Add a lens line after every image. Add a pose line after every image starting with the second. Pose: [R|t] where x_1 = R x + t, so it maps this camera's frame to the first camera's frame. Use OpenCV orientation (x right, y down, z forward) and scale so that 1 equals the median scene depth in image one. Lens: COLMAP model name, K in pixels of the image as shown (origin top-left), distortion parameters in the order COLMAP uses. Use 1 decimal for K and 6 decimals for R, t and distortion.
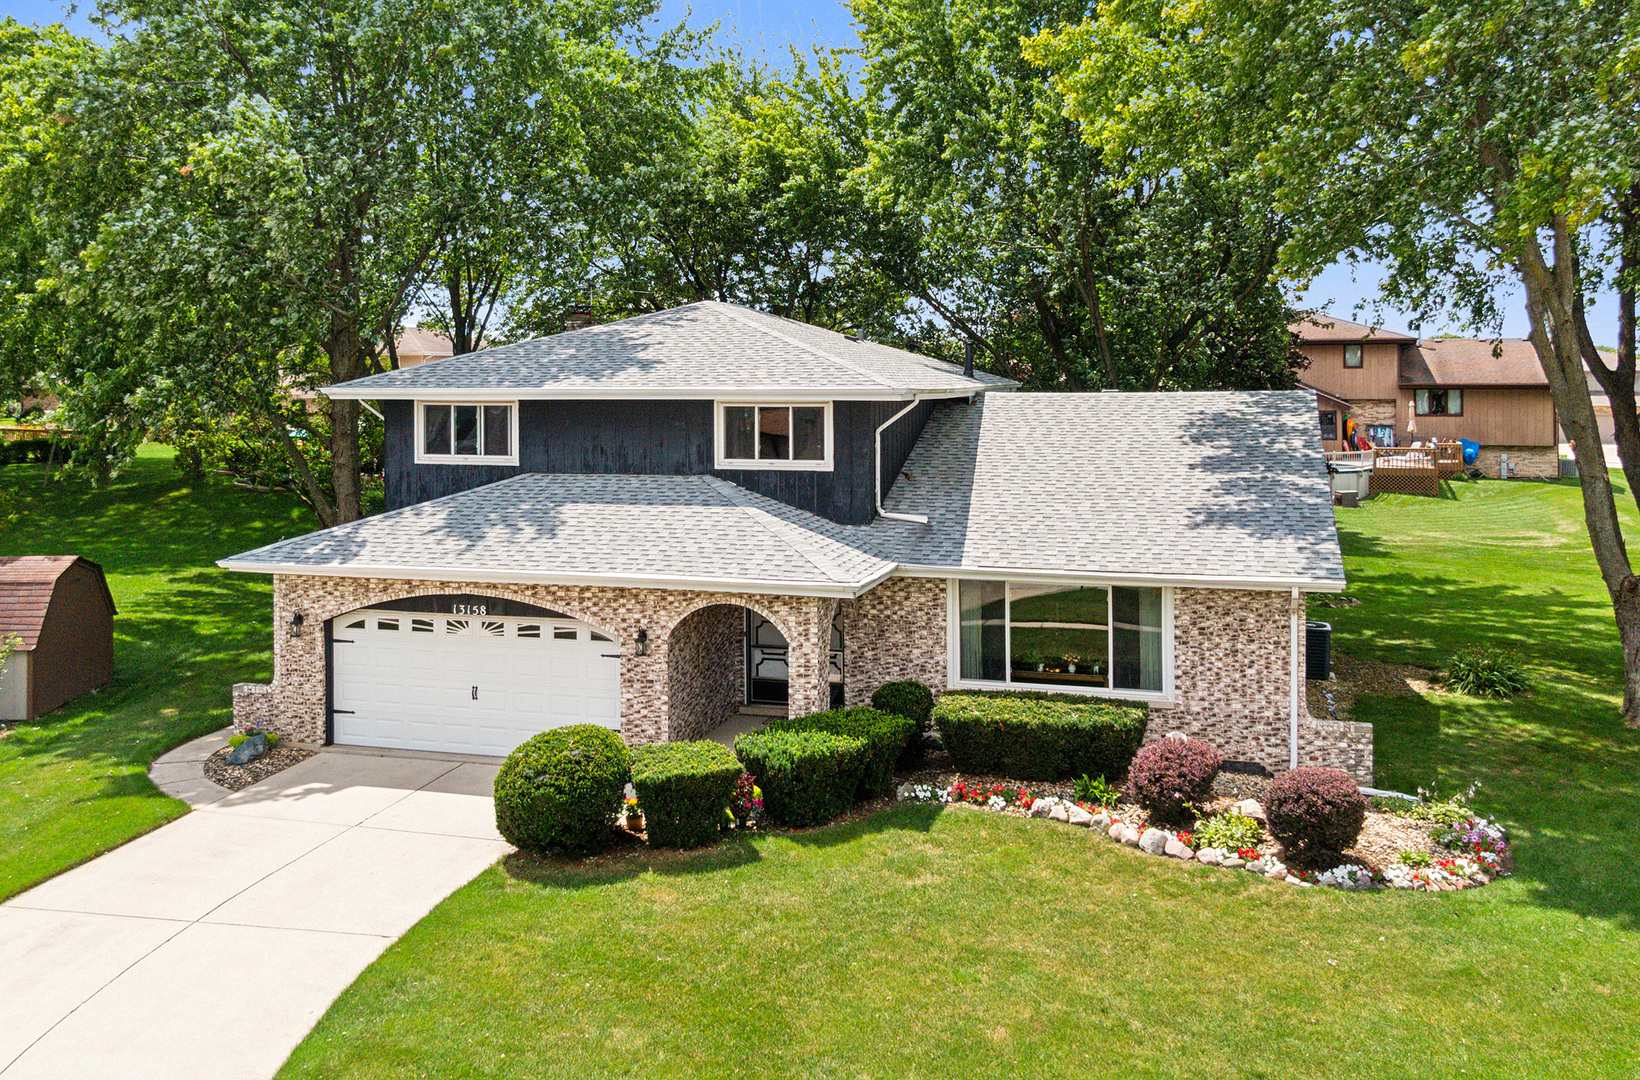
lens RADIAL K [[1417.5, 0, 774.6], [0, 1417.5, 372.5], [0, 0, 1]] dist [0.034054, -0.008587]
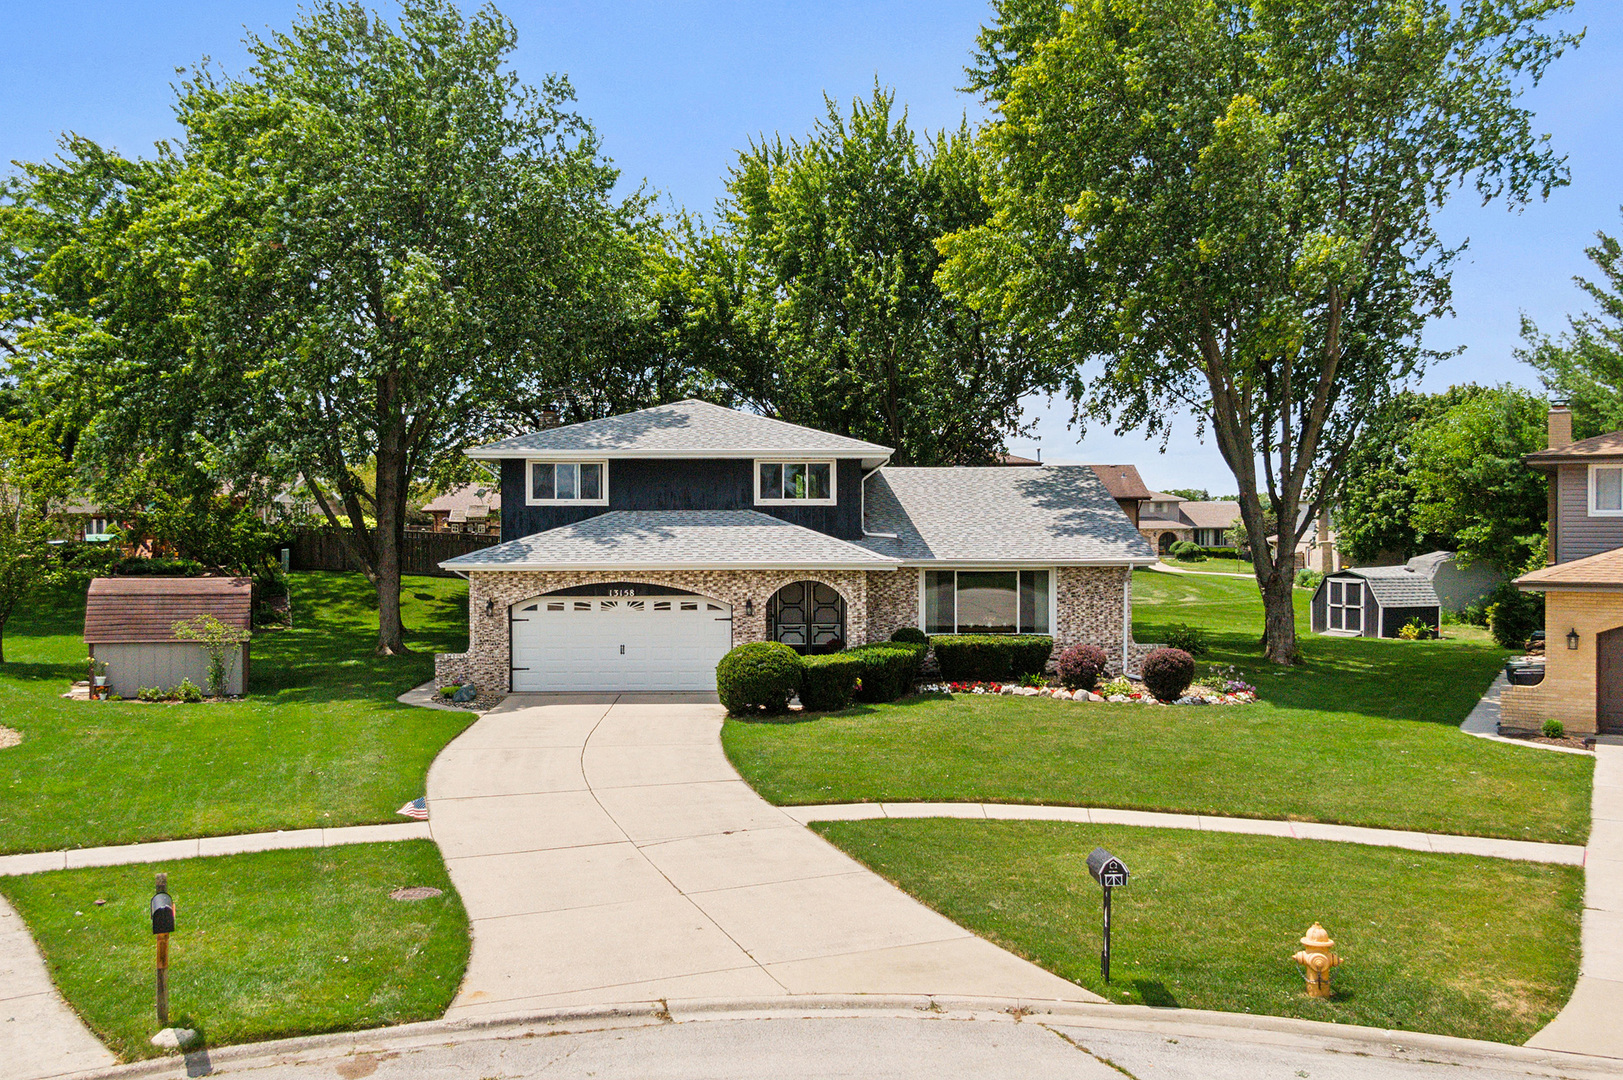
lens RADIAL K [[1341.7, 0, 774.7], [0, 1341.7, 543.0], [0, 0, 1]] dist [0.054085, -0.004323]
pose [[0.958868, -0.003243, 0.283835, -0.460475], [-0.002477, 0.999801, 0.019791, 0.086788], [-0.283842, -0.019680, 0.958669, -0.391333]]
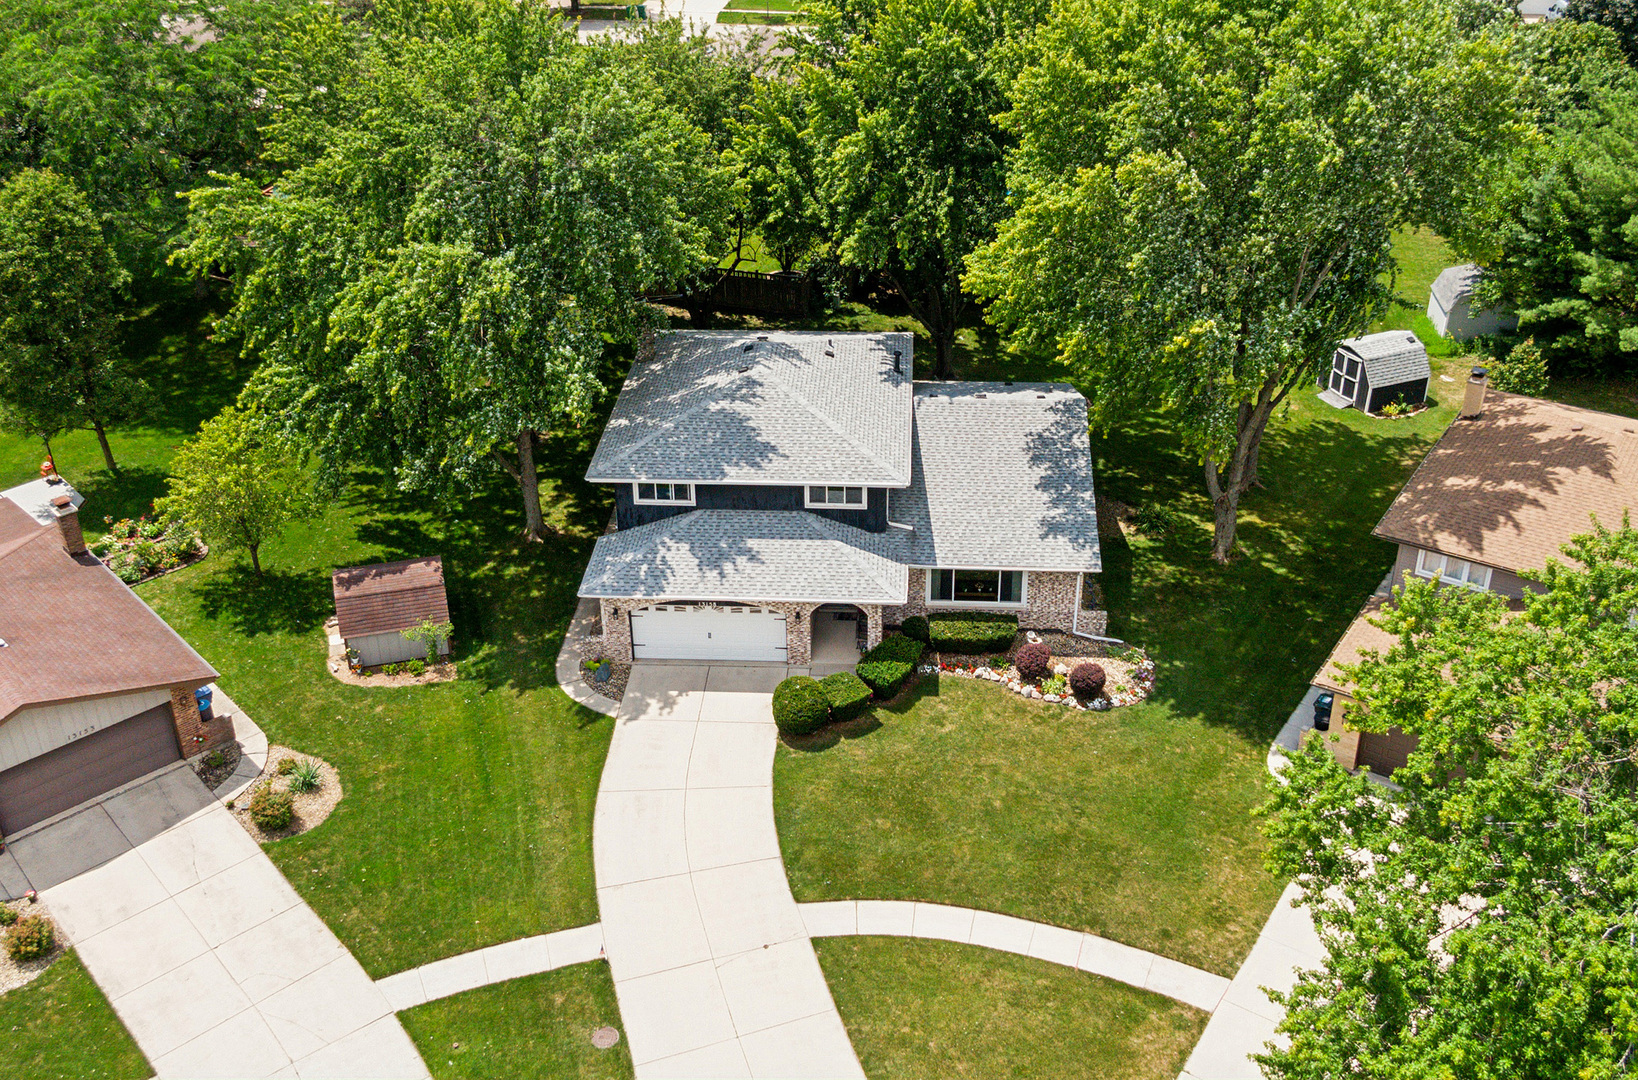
lens RADIAL K [[1403.0, 0, 819.0], [0, 1403.0, 540.0], [0, 0, 1]] dist [0.085685, -0.004413]
pose [[0.972353, -0.121137, 0.199640, -0.457057], [0.010296, 0.876335, 0.481592, -0.909817], [-0.233291, -0.466222, 0.853354, -0.756168]]
